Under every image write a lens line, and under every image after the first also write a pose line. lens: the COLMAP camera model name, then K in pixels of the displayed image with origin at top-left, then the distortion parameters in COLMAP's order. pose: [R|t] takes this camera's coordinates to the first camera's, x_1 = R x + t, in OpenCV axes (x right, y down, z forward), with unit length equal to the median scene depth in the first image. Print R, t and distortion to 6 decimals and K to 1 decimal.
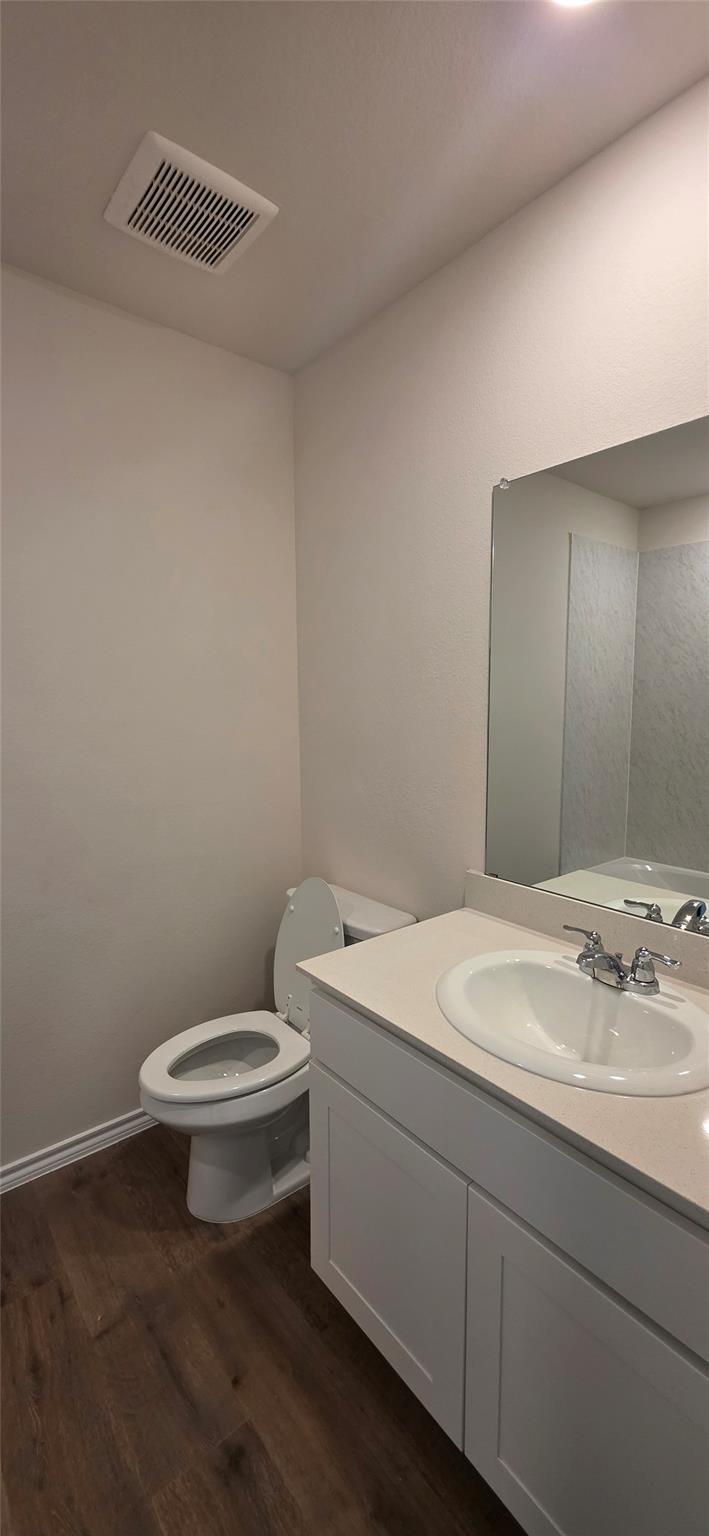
lens RADIAL K [[610.1, 0, 354.5], [0, 610.1, 768.0], [0, 0, 1]] dist [0.009018, -0.000346]
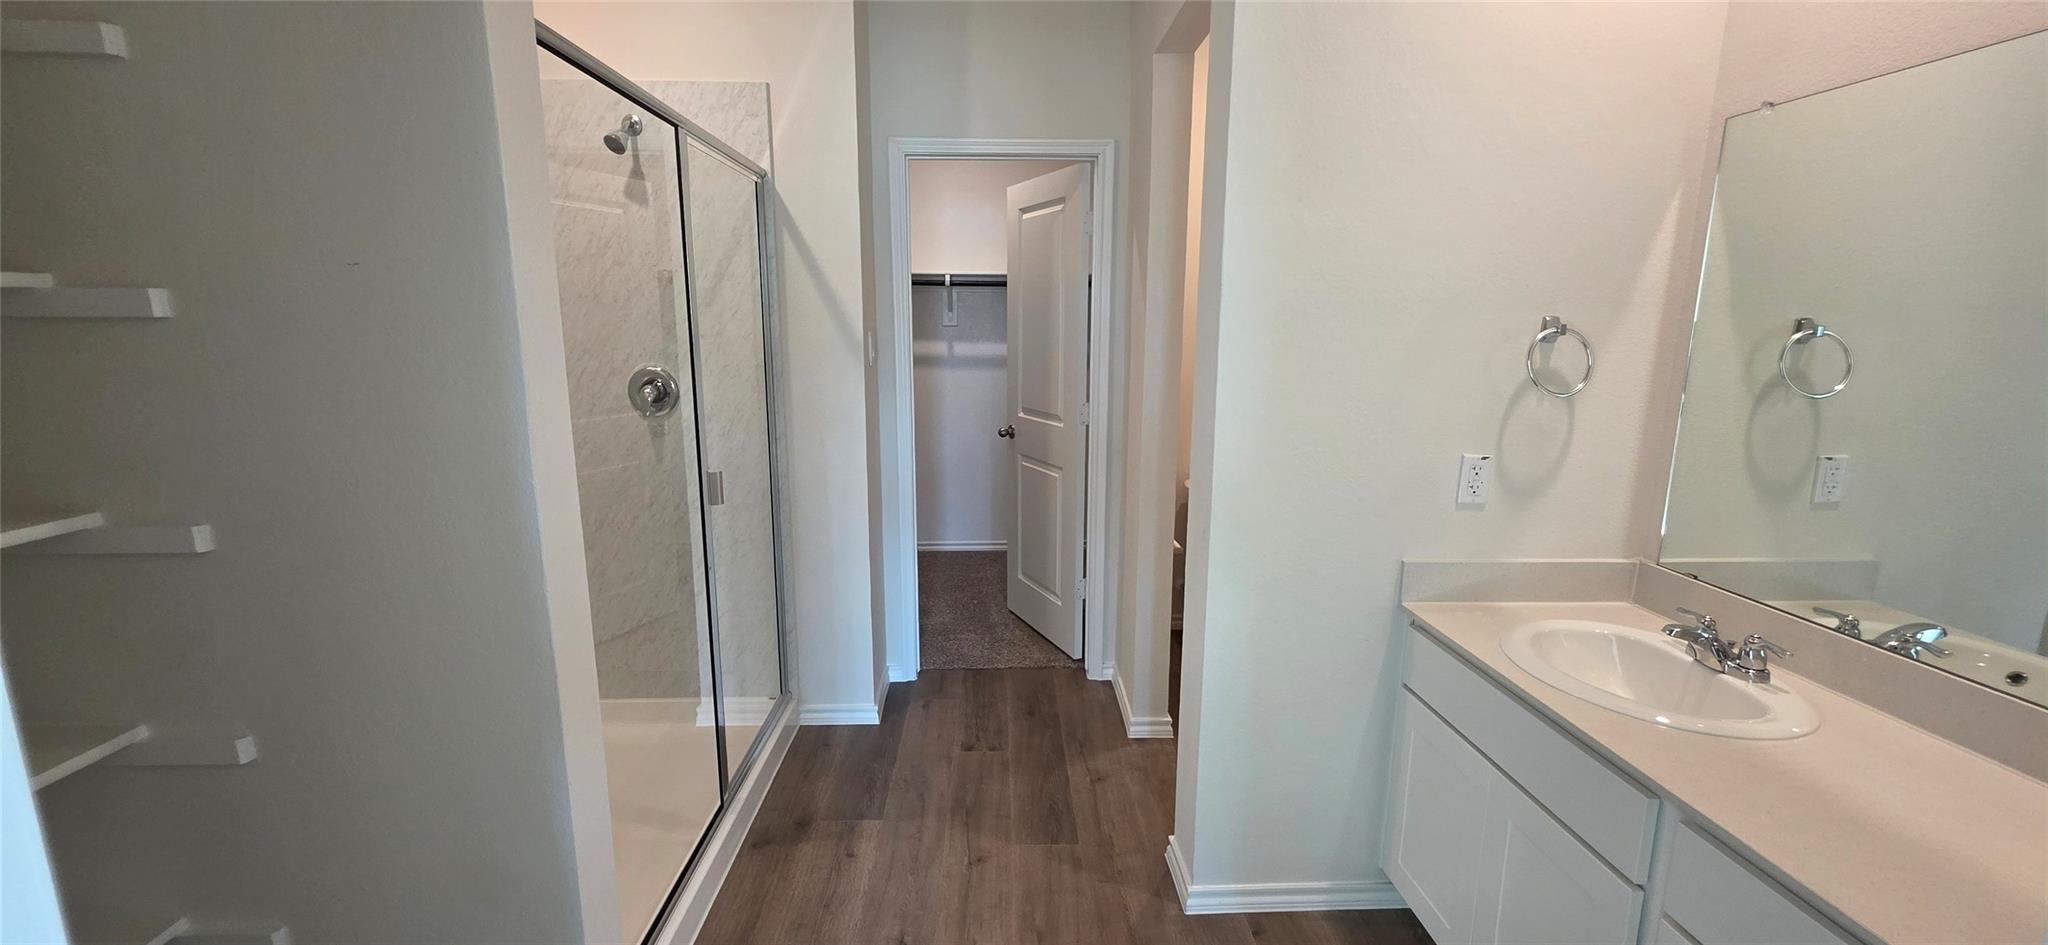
lens RADIAL K [[813.4, 0, 1024.0], [0, 813.4, 472.5], [0, 0, 1]] dist [0.009018, -0.000346]
pose [[0.812159, 0.091270, -0.576254, 0.227375], [-0.046018, 0.994632, 0.092678, -0.027488], [0.581619, -0.048751, 0.811999, -0.639540]]
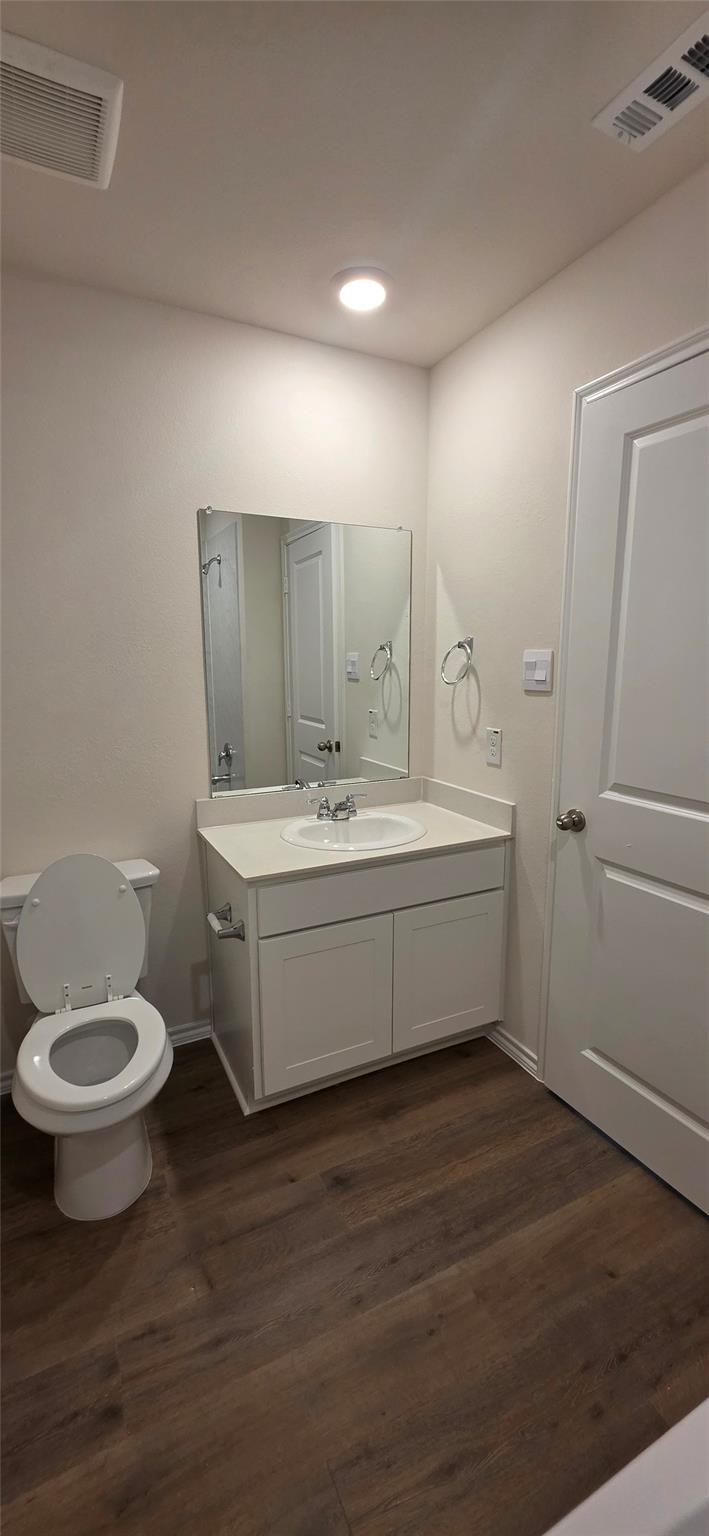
lens RADIAL K [[610.1, 0, 354.5], [0, 610.1, 768.0], [0, 0, 1]] dist [0.009018, -0.000346]
pose [[0.229893, -0.180340, 0.956361, -1.218767], [0.107518, 0.981372, 0.159210, -0.083586], [-0.967259, 0.066225, 0.245000, 0.456653]]
